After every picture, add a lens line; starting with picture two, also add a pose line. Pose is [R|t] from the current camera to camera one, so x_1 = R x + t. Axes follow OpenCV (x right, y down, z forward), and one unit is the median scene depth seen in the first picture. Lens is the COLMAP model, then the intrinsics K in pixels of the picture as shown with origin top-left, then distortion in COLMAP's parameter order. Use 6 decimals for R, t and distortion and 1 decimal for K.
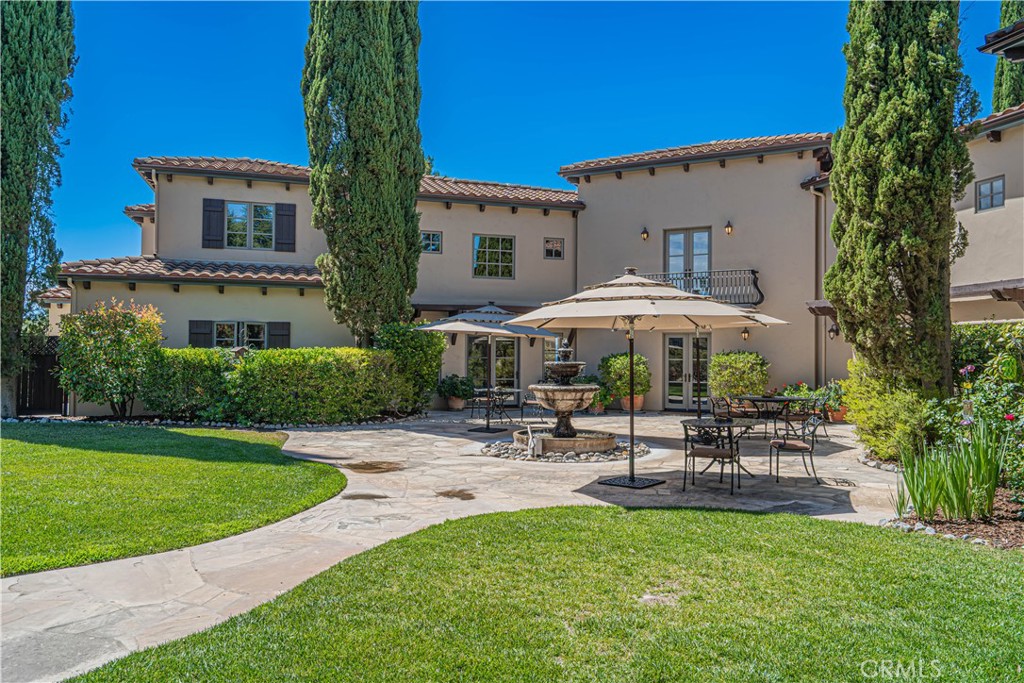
lens RADIAL K [[729.0, 0, 512.0], [0, 729.0, 341.5], [0, 0, 1]] dist [0.001924, 0.000298]
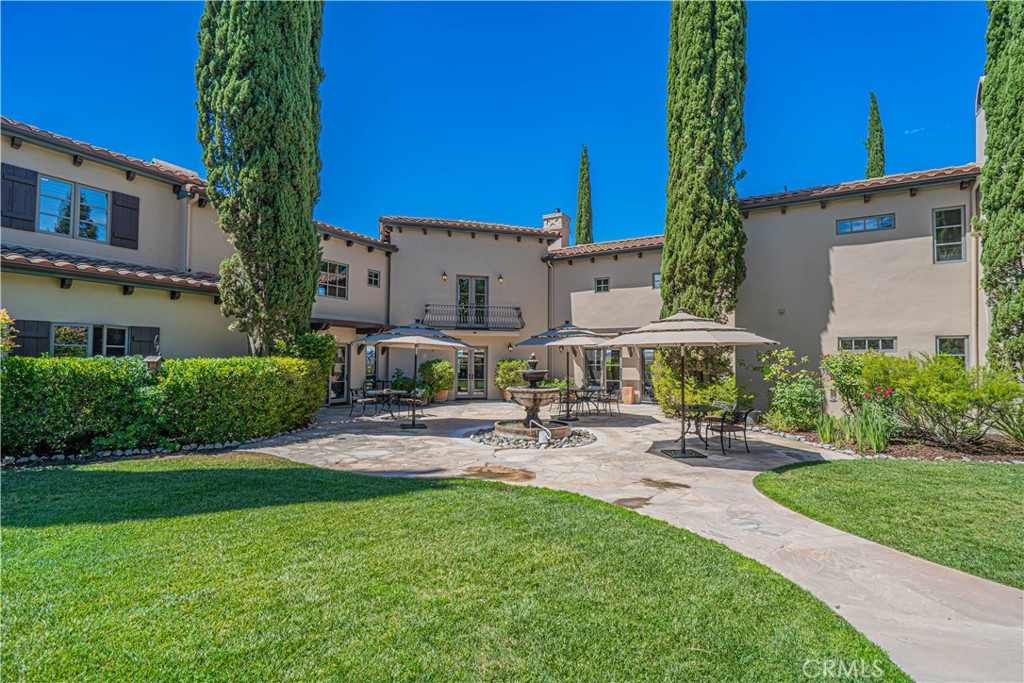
lens RADIAL K [[462.2, 0, 515.8], [0, 462.2, 342.4], [0, 0, 1]] dist [-0.002208, 0.000208]
pose [[0.728011, 0.023710, 0.685155, -0.406246], [-0.015788, 0.999717, -0.017820, -0.005493], [-0.685384, 0.002156, 0.728179, 0.305029]]
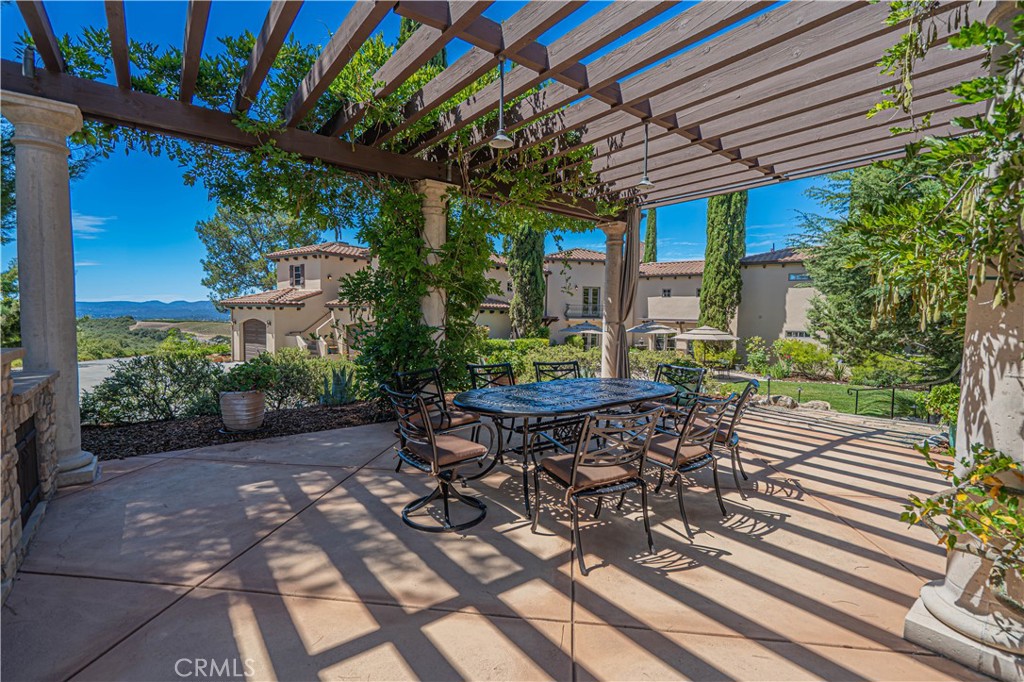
lens RADIAL K [[462.2, 0, 515.8], [0, 462.2, 341.9], [0, 0, 1]] dist [-0.002208, 0.000208]
pose [[0.782533, -0.025623, 0.622082, -1.213730], [-0.026824, 0.996838, 0.074801, -0.091193], [-0.622032, -0.075221, 0.779371, -0.167659]]
